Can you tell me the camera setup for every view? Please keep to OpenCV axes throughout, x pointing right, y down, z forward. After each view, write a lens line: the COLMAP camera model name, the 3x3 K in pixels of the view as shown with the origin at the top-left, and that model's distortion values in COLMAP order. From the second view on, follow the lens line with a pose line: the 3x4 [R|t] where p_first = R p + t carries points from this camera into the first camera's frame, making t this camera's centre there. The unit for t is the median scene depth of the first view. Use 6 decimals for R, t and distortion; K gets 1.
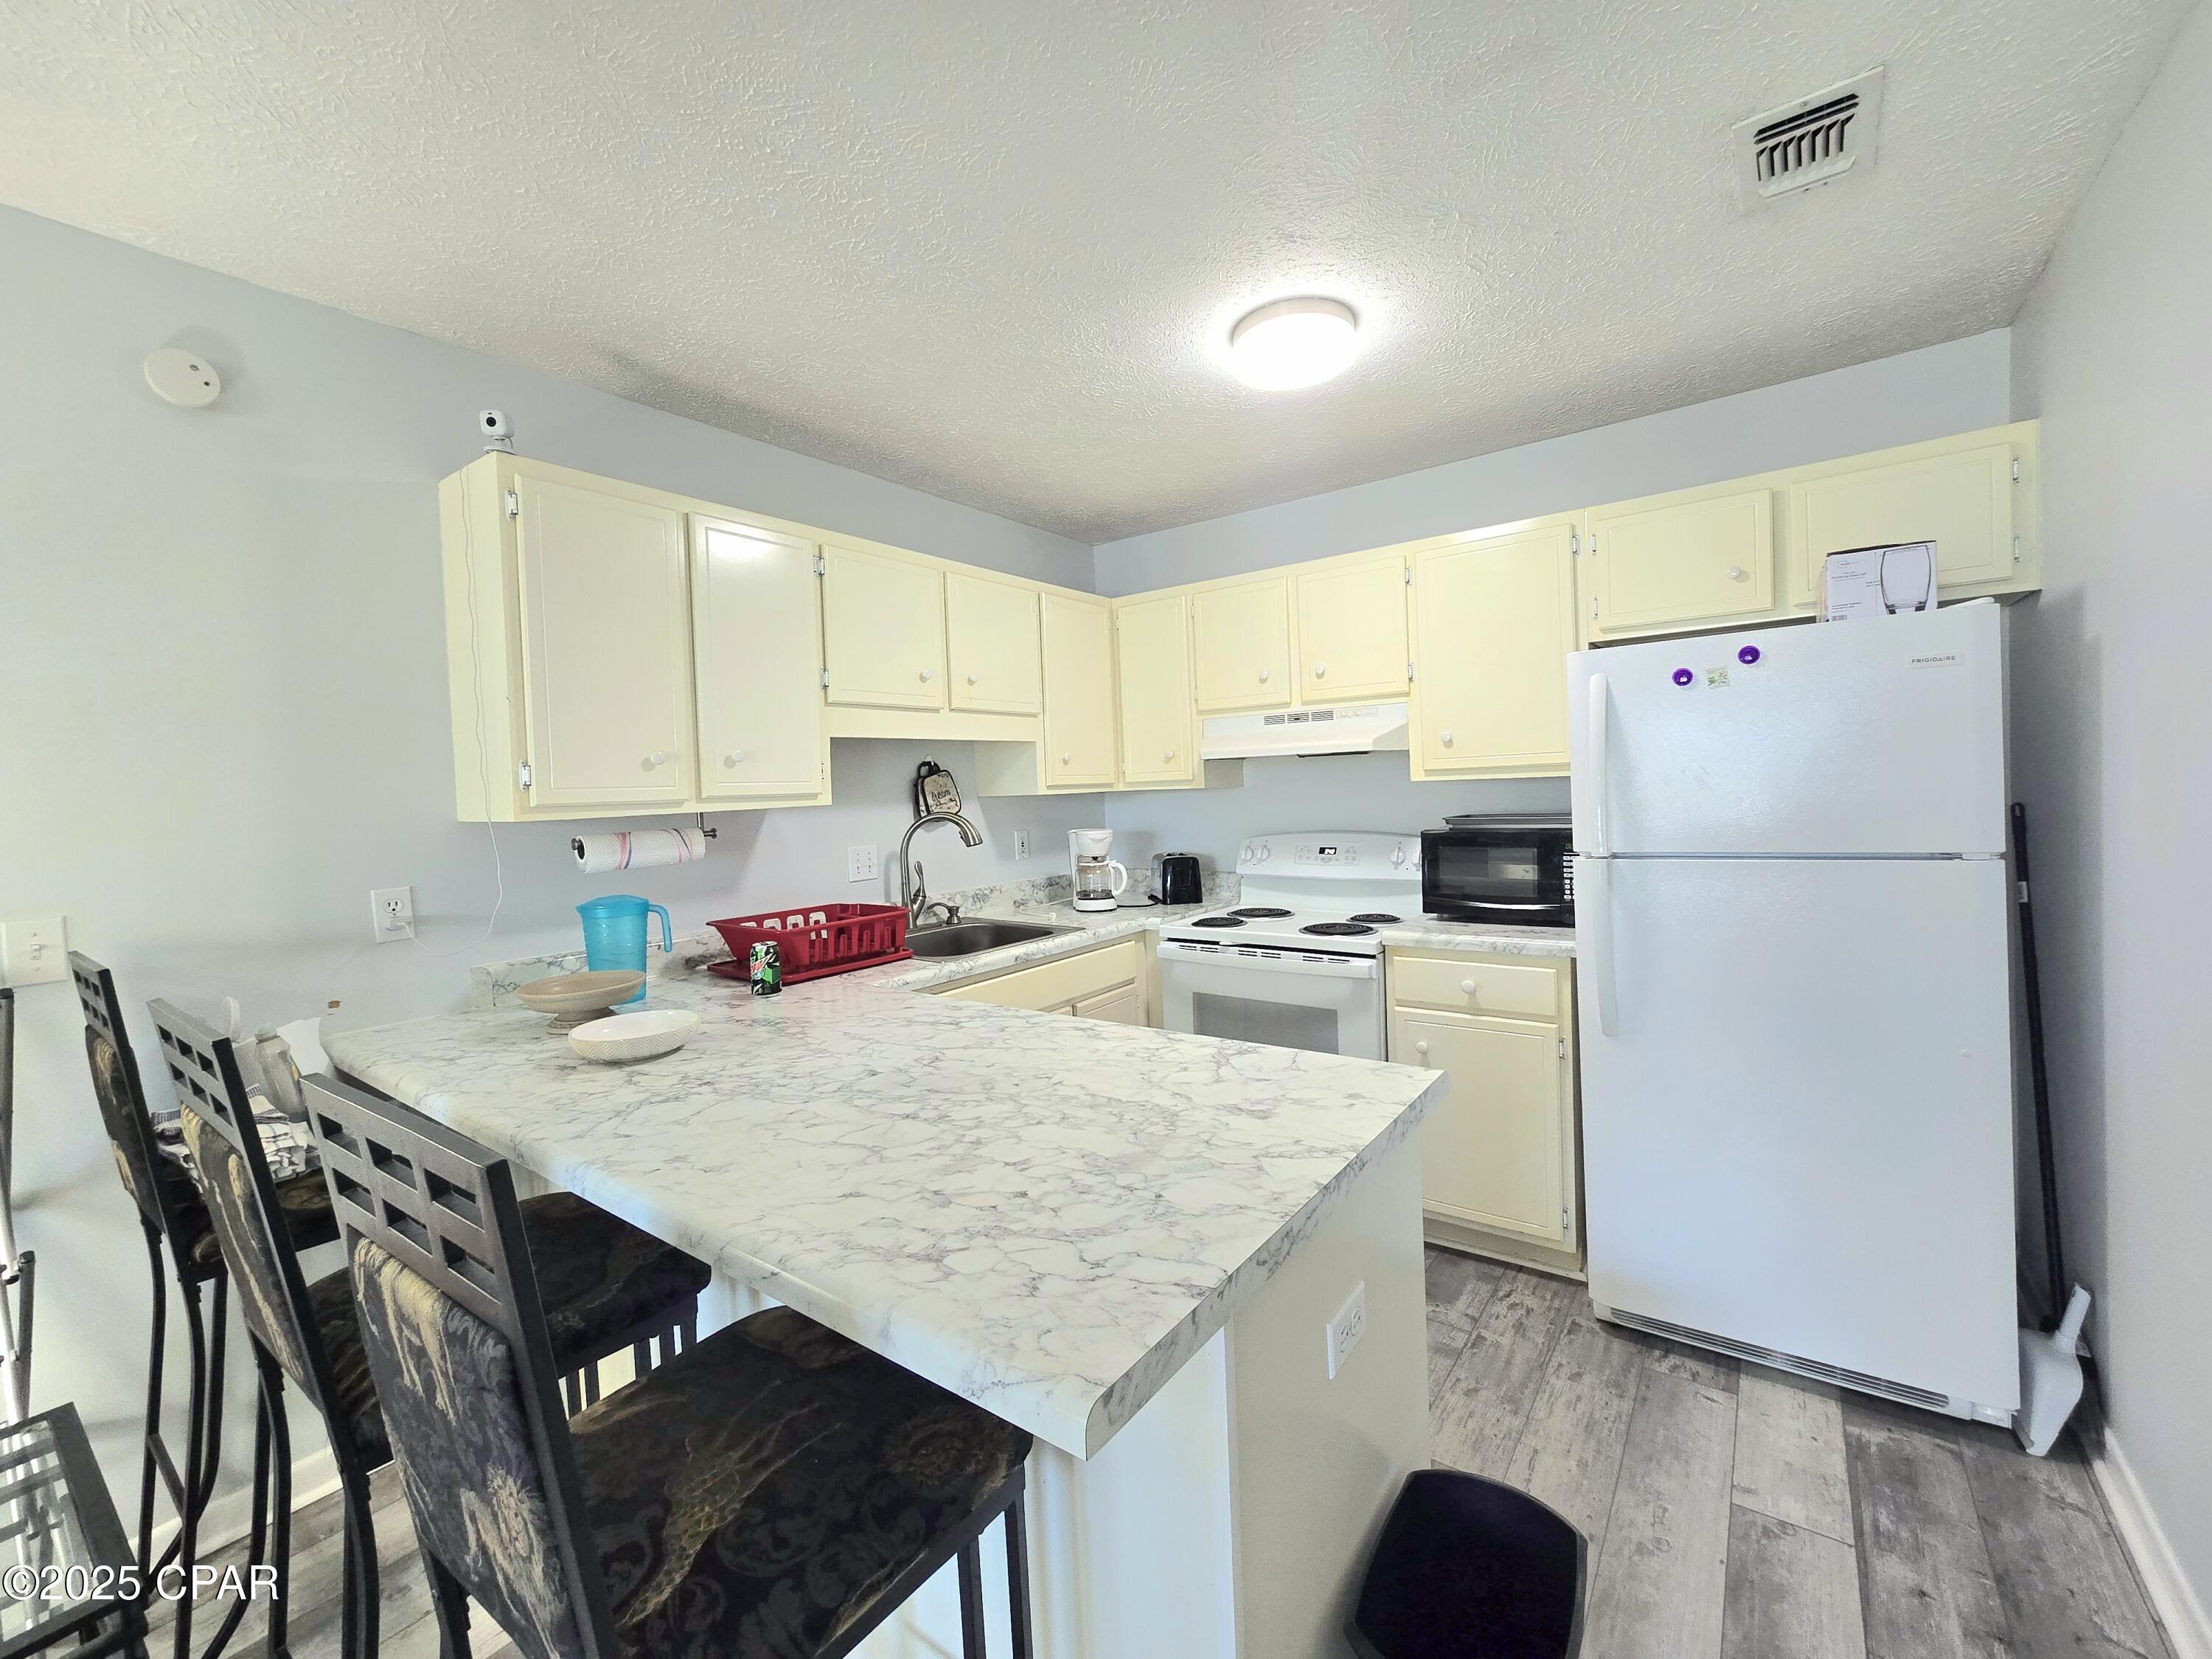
lens RADIAL K [[903.8, 0, 1112.7], [0, 903.8, 813.8], [0, 0, 1]] dist [-0.001464, -0.000551]
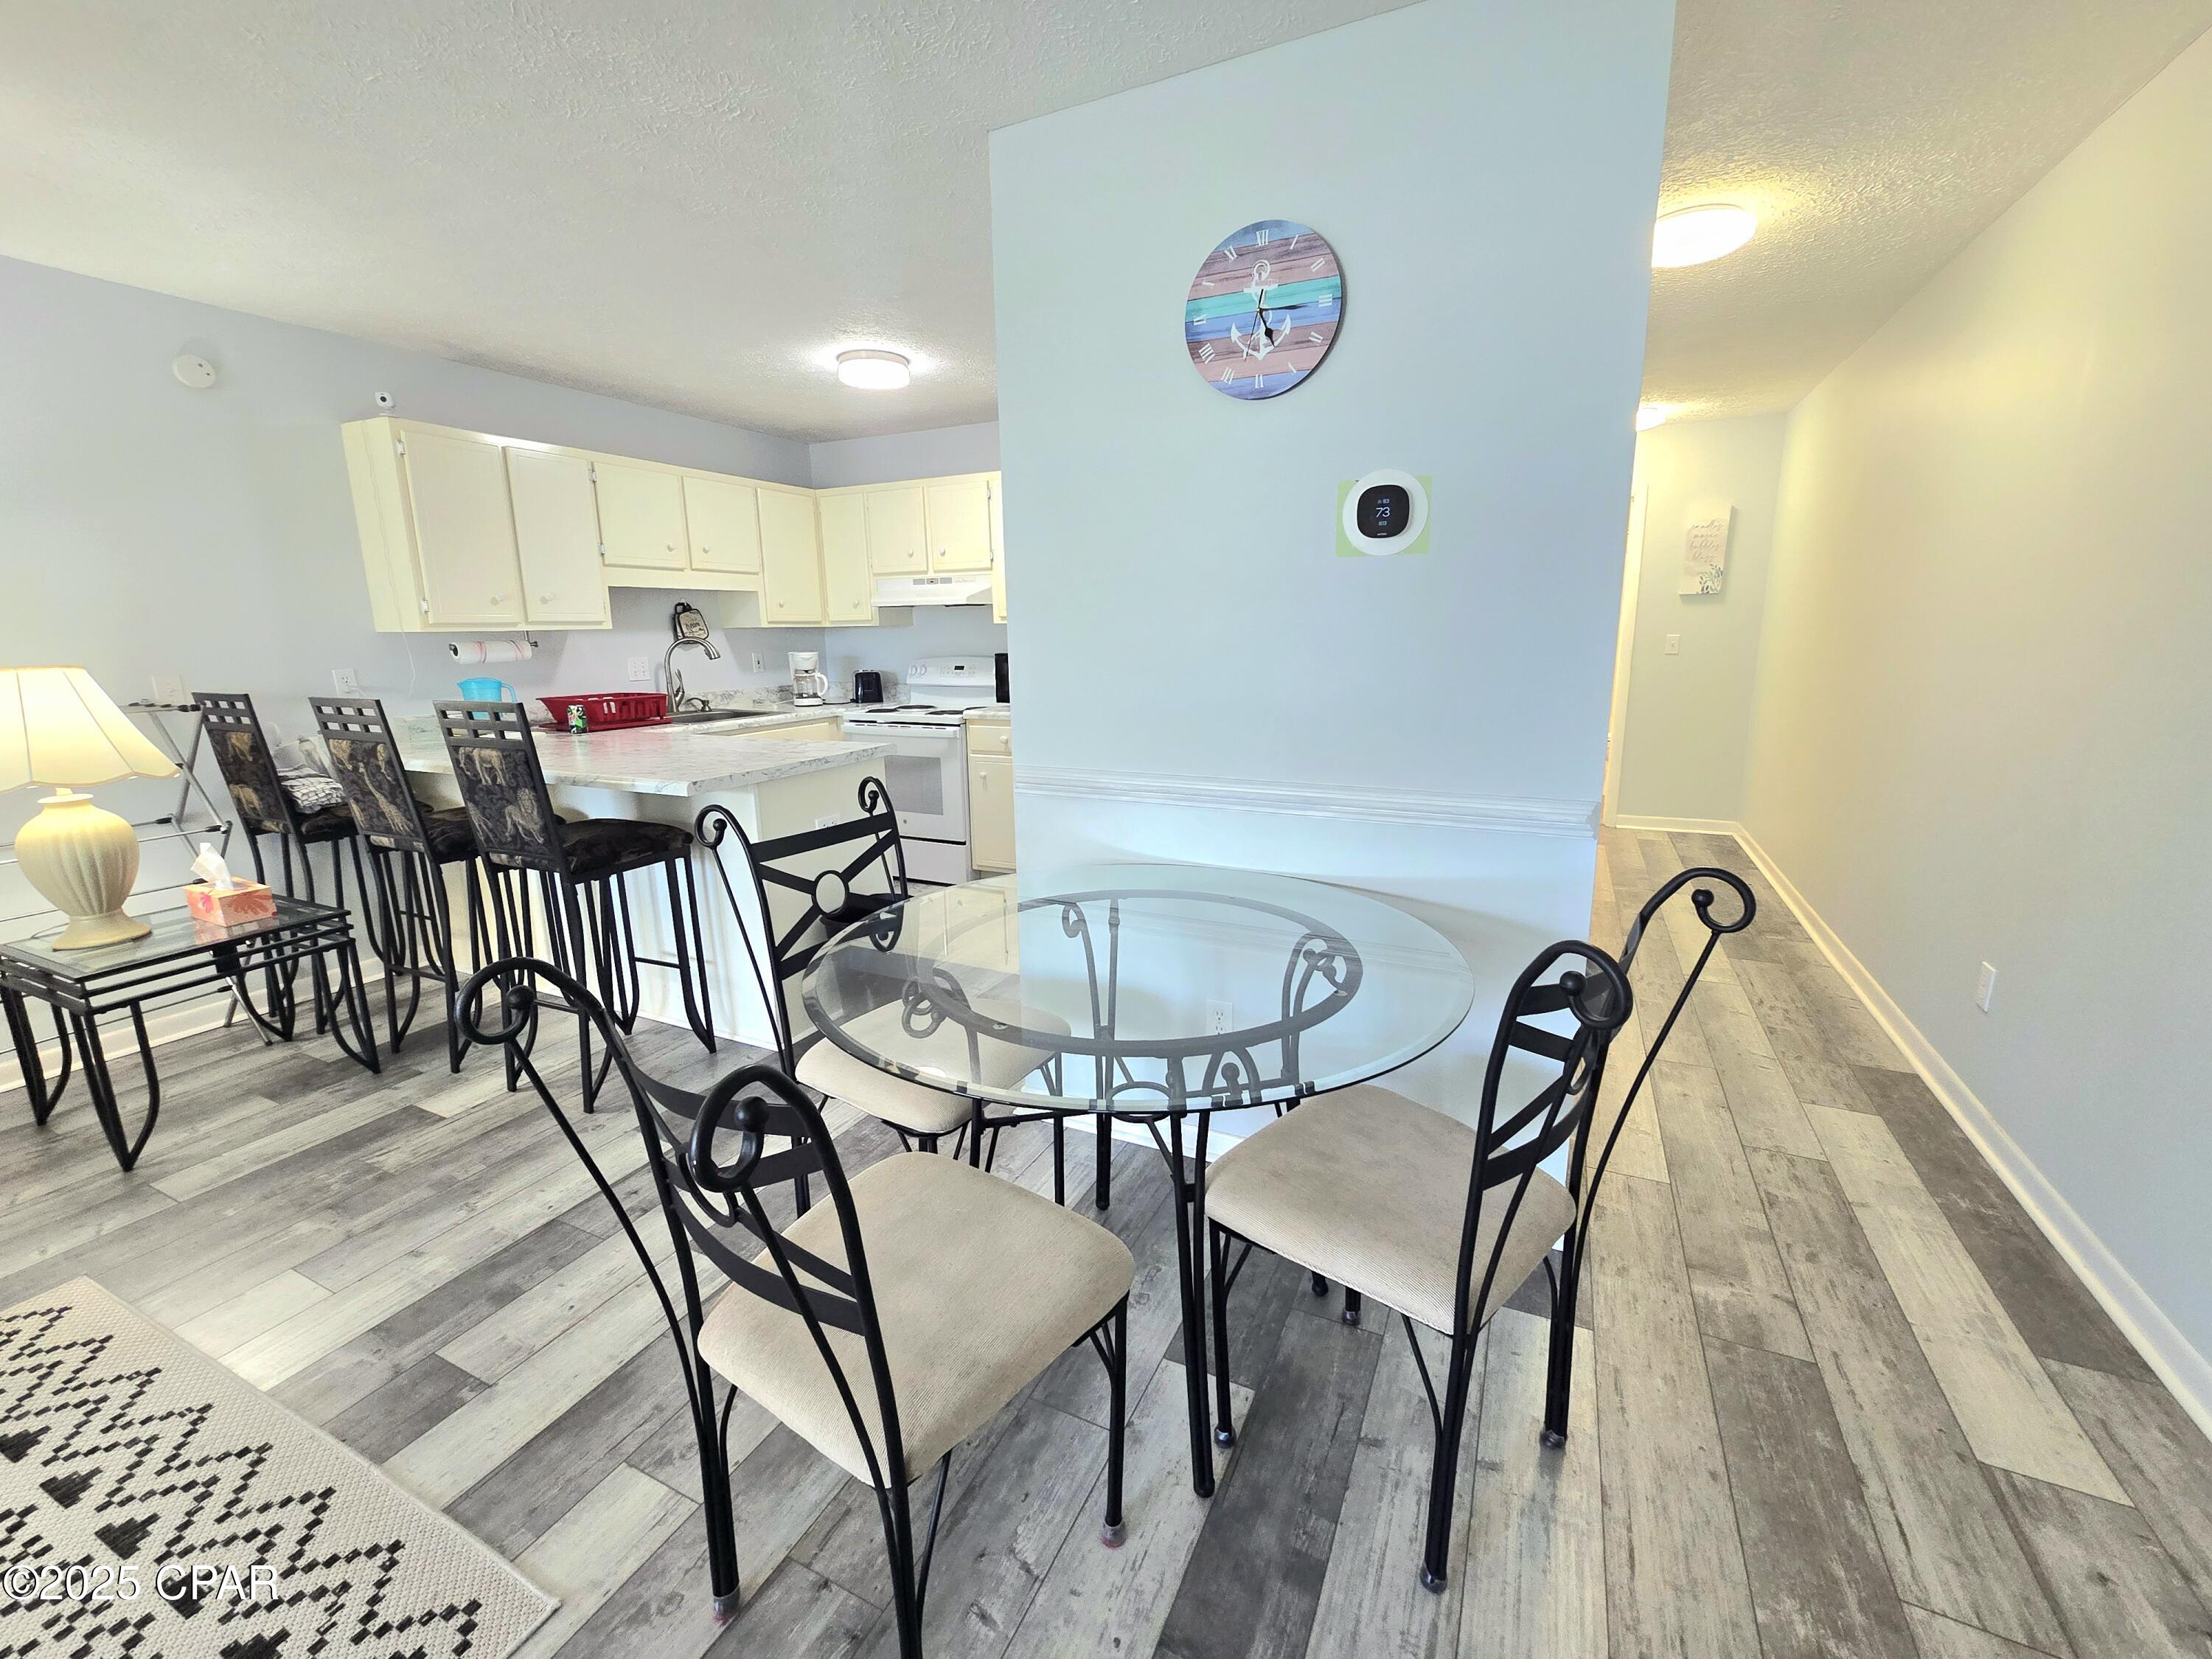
lens RADIAL K [[903.8, 0, 1112.7], [0, 903.8, 813.8], [0, 0, 1]] dist [-0.001464, -0.000551]
pose [[0.982888, -0.014507, 0.183633, 0.244179], [-0.016316, 0.986120, 0.165233, 0.031540], [-0.183481, -0.165401, 0.969008, -0.718343]]
